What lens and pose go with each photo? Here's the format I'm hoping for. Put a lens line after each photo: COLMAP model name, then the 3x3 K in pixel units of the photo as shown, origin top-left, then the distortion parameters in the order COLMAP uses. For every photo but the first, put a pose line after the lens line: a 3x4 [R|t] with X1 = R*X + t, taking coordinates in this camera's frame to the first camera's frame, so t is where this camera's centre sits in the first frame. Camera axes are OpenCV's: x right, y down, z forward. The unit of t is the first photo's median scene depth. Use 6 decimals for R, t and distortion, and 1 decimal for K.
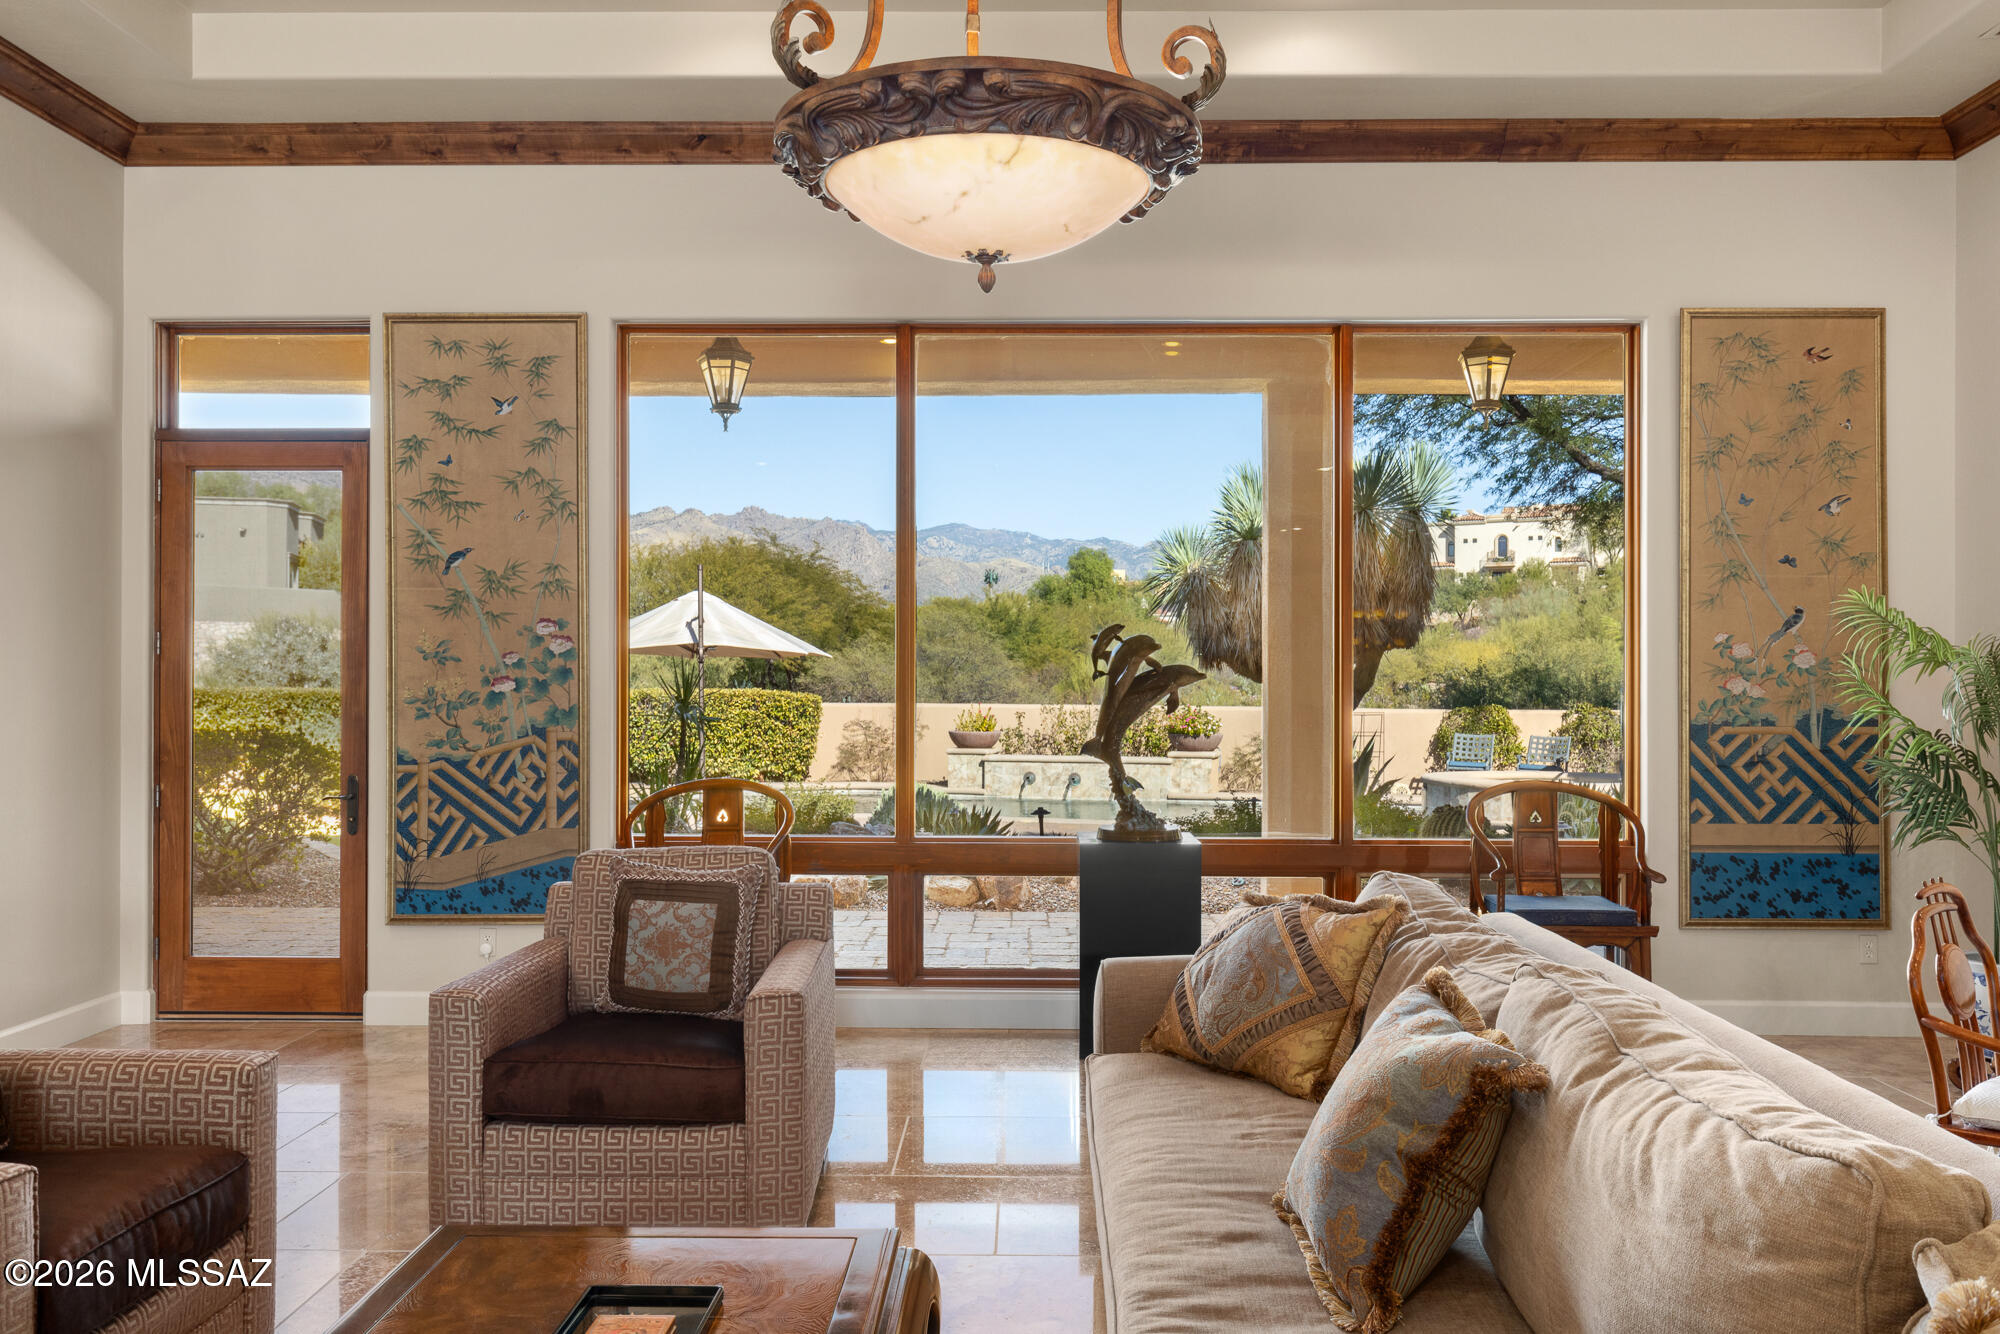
lens RADIAL K [[1583.4, 0, 1002.3], [0, 1583.4, 673.5], [0, 0, 1]] dist [0.004468, -0.000653]
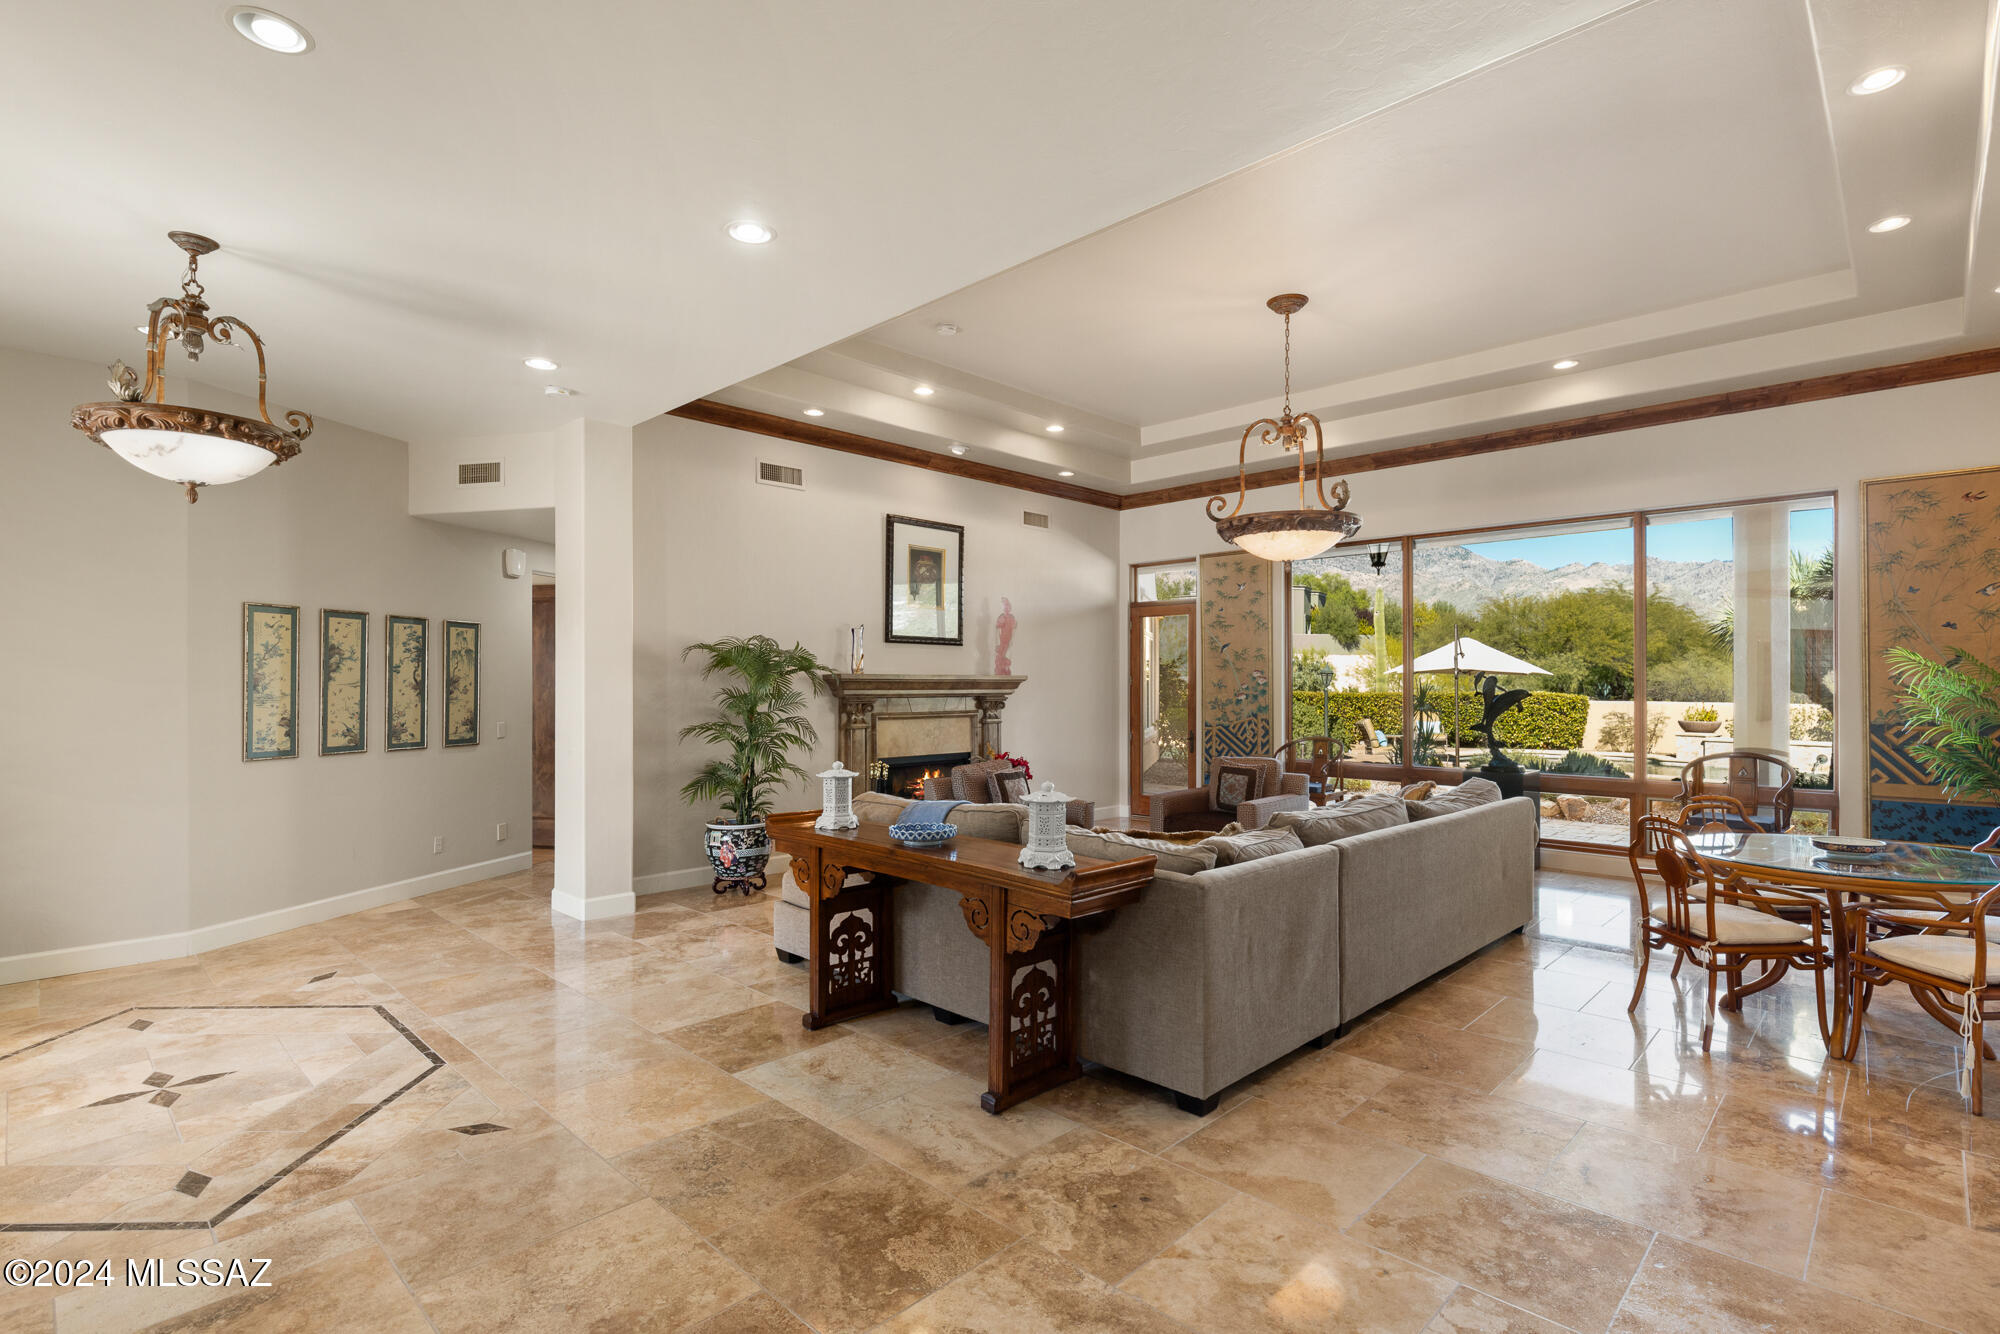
lens RADIAL K [[961.5, 0, 1000.4], [0, 961.5, 675.0], [0, 0, 1]] dist [-0.001216, 0.000950]
pose [[0.728666, -0.009265, -0.684807, 0.459149], [0.006876, 0.999957, -0.006213, -0.020406], [0.684835, -0.000181, 0.728698, -0.387388]]
